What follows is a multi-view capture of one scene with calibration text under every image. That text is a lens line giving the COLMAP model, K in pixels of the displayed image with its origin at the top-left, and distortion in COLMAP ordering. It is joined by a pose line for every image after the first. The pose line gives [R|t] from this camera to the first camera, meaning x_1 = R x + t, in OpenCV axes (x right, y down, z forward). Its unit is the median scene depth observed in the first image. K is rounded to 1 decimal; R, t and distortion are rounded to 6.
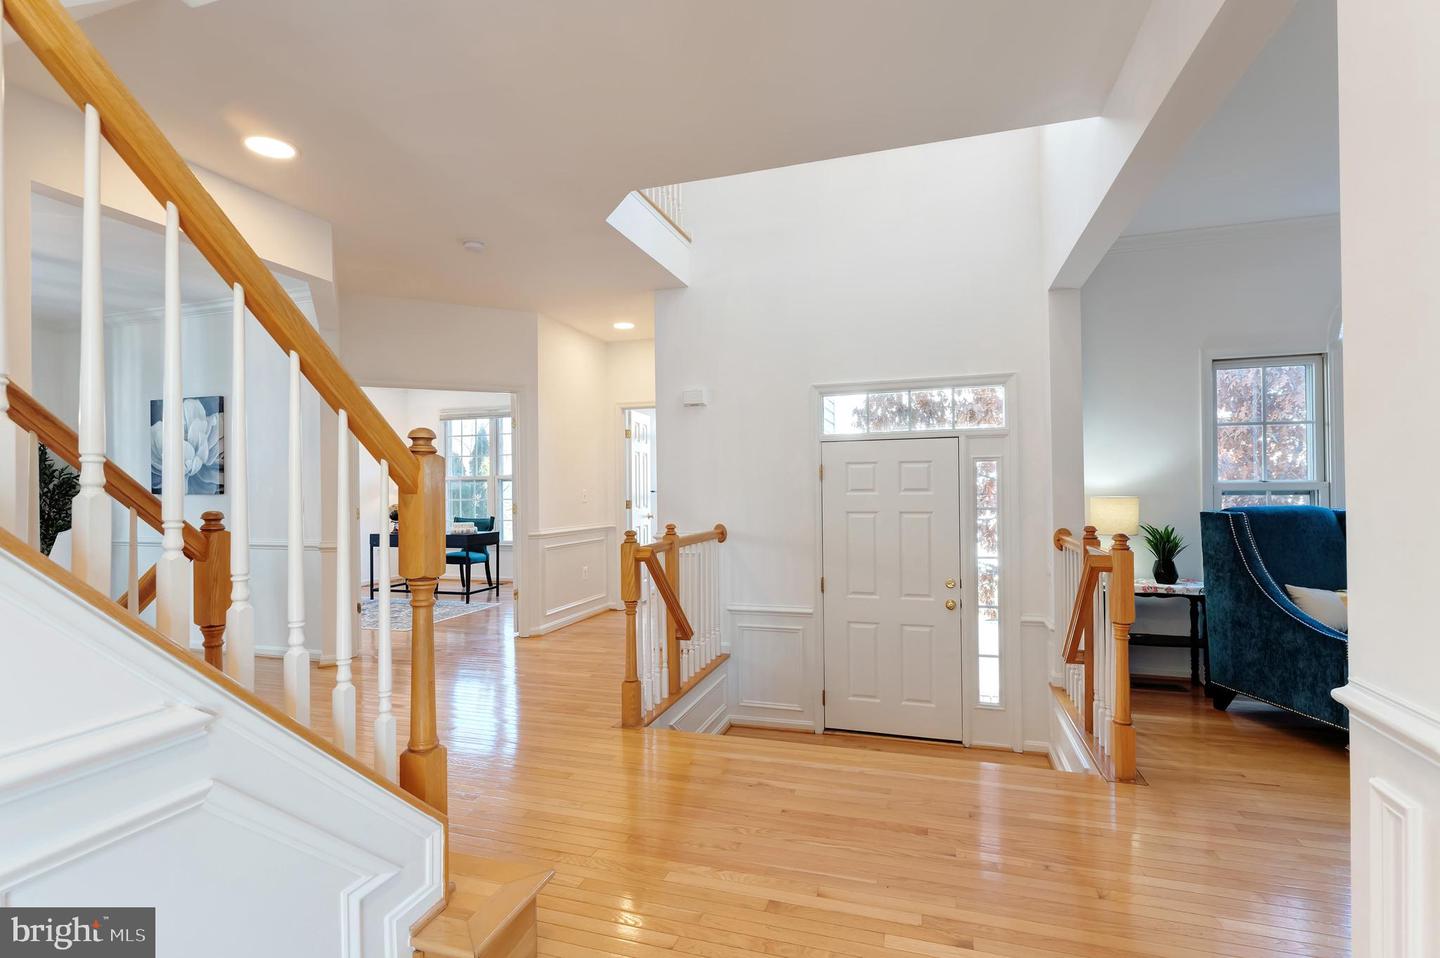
lens RADIAL K [[643.0, 0, 713.7], [0, 643.0, 503.9], [0, 0, 1]] dist [-0.060848, -0.000011]
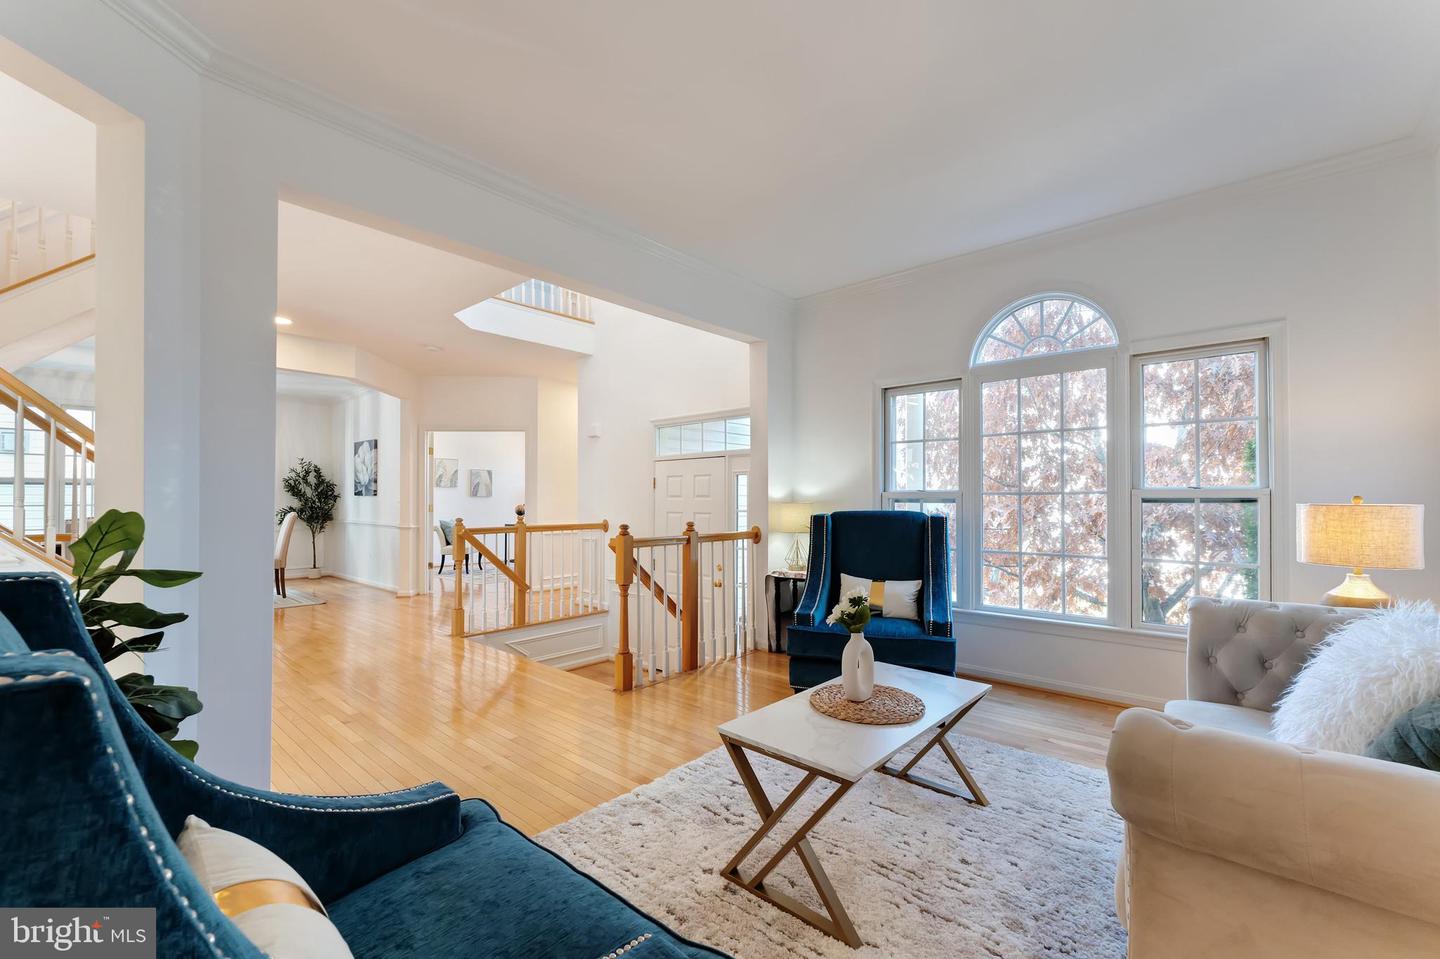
lens RADIAL K [[581.6, 0, 720.0], [0, 581.6, 479.5], [0, 0, 1]] dist [-0.000739, -0.000084]
pose [[0.909490, -0.007224, -0.415664, 0.748056], [-0.015002, 0.998627, -0.050182, 0.004446], [0.415456, 0.051876, 0.908133, -0.070623]]
